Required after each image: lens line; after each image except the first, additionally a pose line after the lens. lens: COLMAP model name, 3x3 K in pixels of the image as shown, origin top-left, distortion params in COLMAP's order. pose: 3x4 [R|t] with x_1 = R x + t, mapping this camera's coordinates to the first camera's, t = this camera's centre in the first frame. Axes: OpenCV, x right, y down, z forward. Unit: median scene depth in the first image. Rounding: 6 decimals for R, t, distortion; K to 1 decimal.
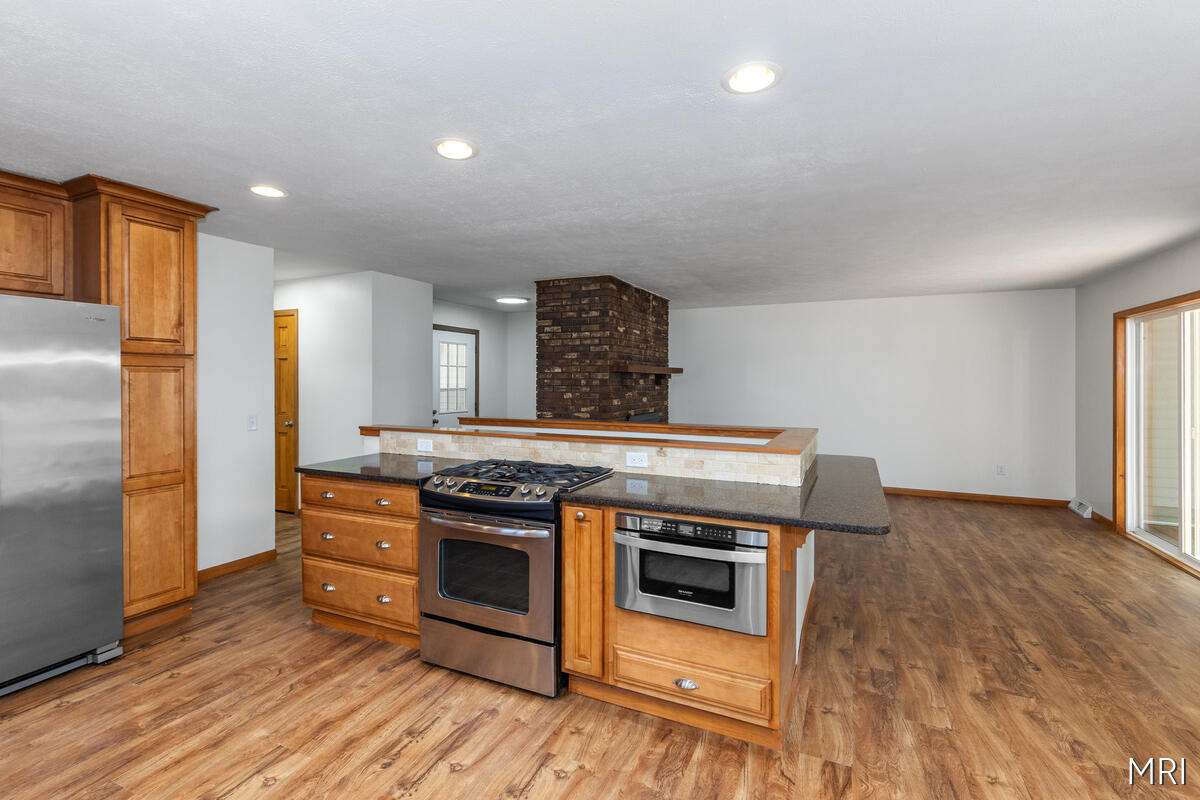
lens RADIAL K [[547.1, 0, 603.1], [0, 547.1, 387.9], [0, 0, 1]] dist [0.001624, -0.001525]
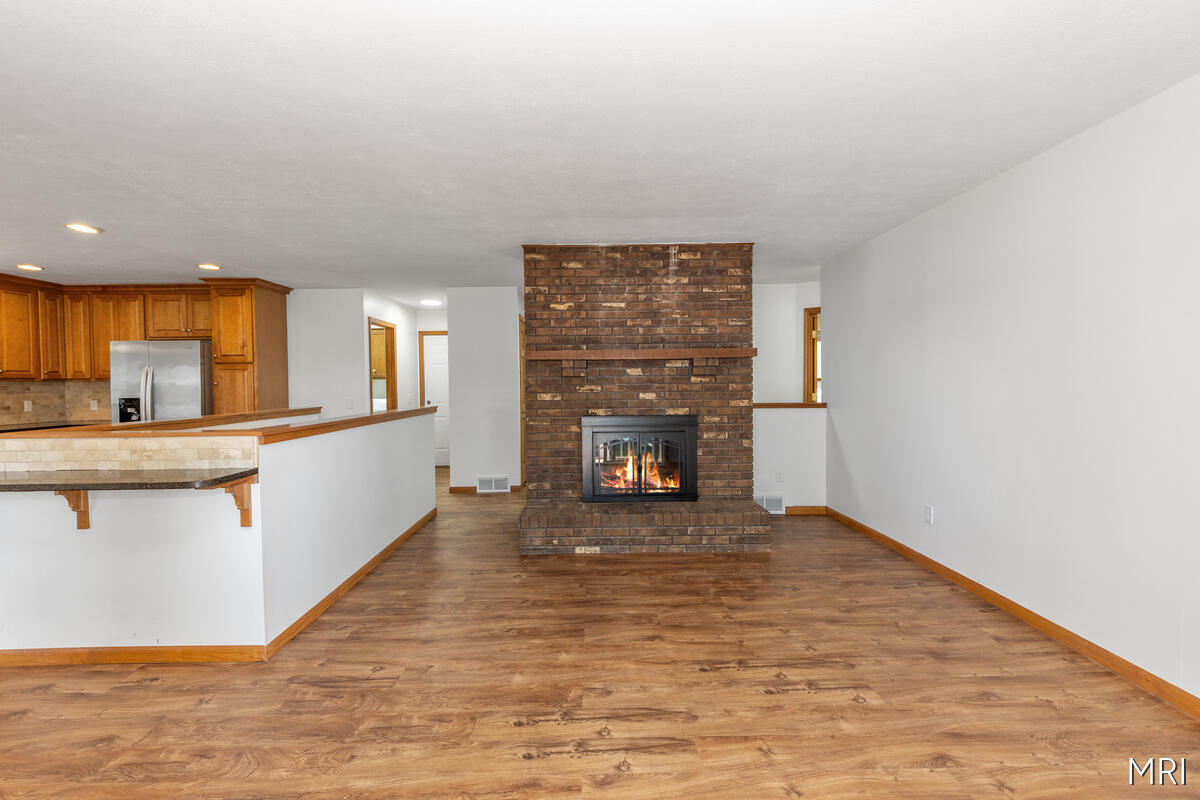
lens RADIAL K [[547.1, 0, 605.5], [0, 547.1, 387.3], [0, 0, 1]] dist [0.001624, -0.001525]
pose [[0.439551, 0.003401, -0.898211, 1.197044], [-0.000190, 0.999993, 0.003693, 0.014459], [0.898218, -0.001452, 0.439548, 1.072724]]
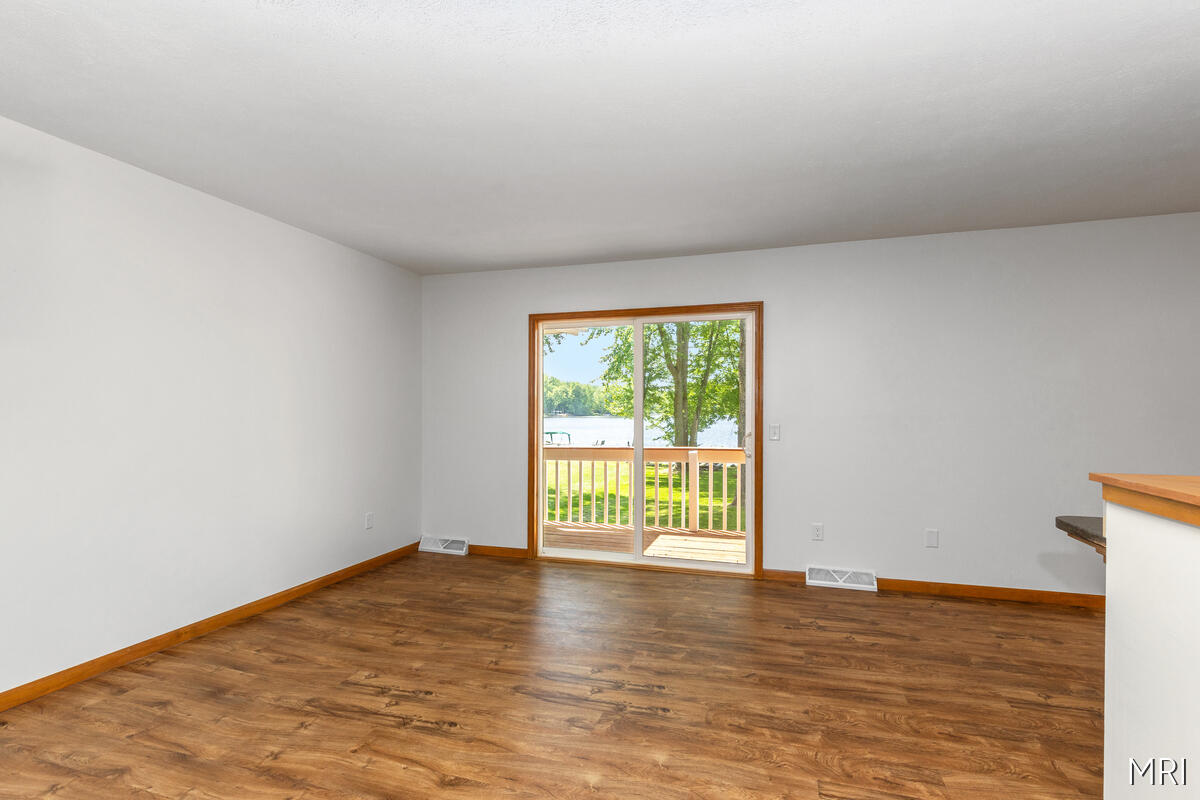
lens RADIAL K [[547.1, 0, 605.5], [0, 547.1, 407.4], [0, 0, 1]] dist [0.001624, -0.001525]
pose [[-0.124736, 0.001315, 0.992189, 0.041938], [0.006989, 0.999975, -0.000447, 0.023218], [-0.992165, 0.006878, -0.124742, 1.383184]]
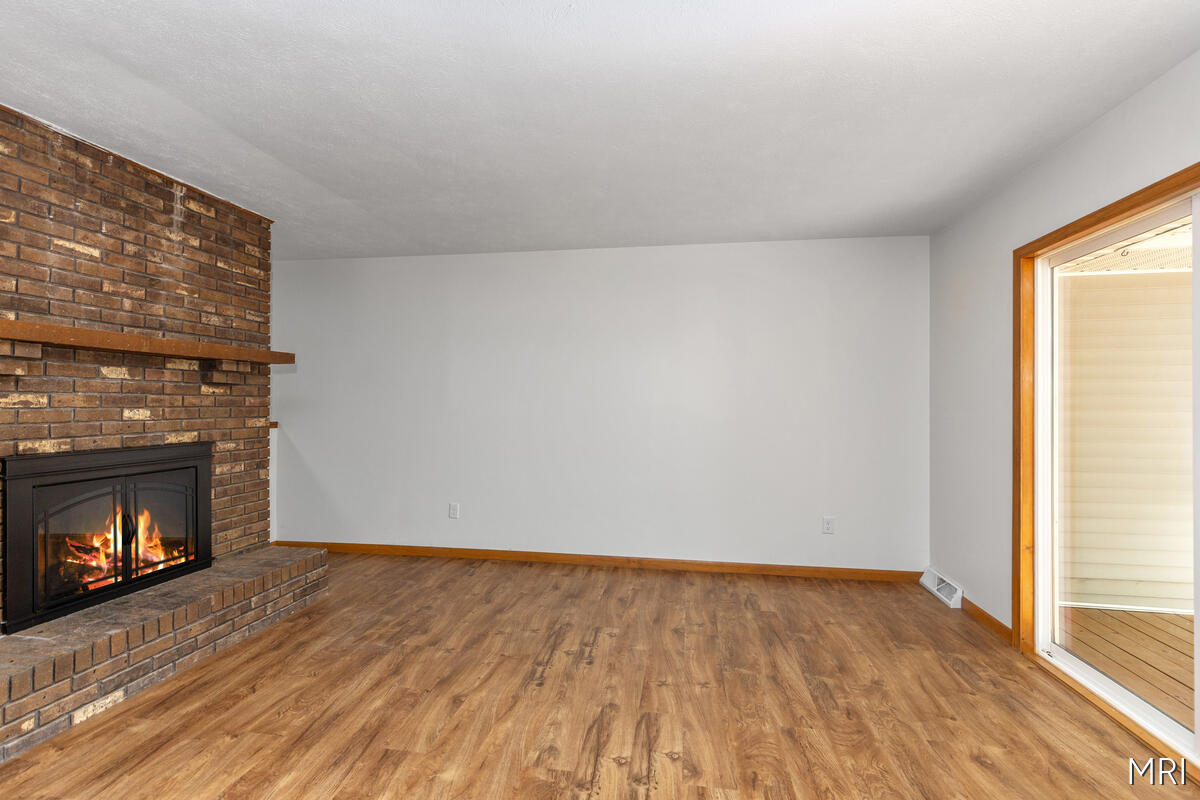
lens RADIAL K [[547.1, 0, 605.3], [0, 547.1, 397.9], [0, 0, 1]] dist [0.001624, -0.001525]
pose [[0.961725, 0.006748, 0.273932, 0.540781], [-0.001065, 0.999781, -0.020890, 0.030956], [-0.274013, 0.019799, 0.961522, 0.810839]]
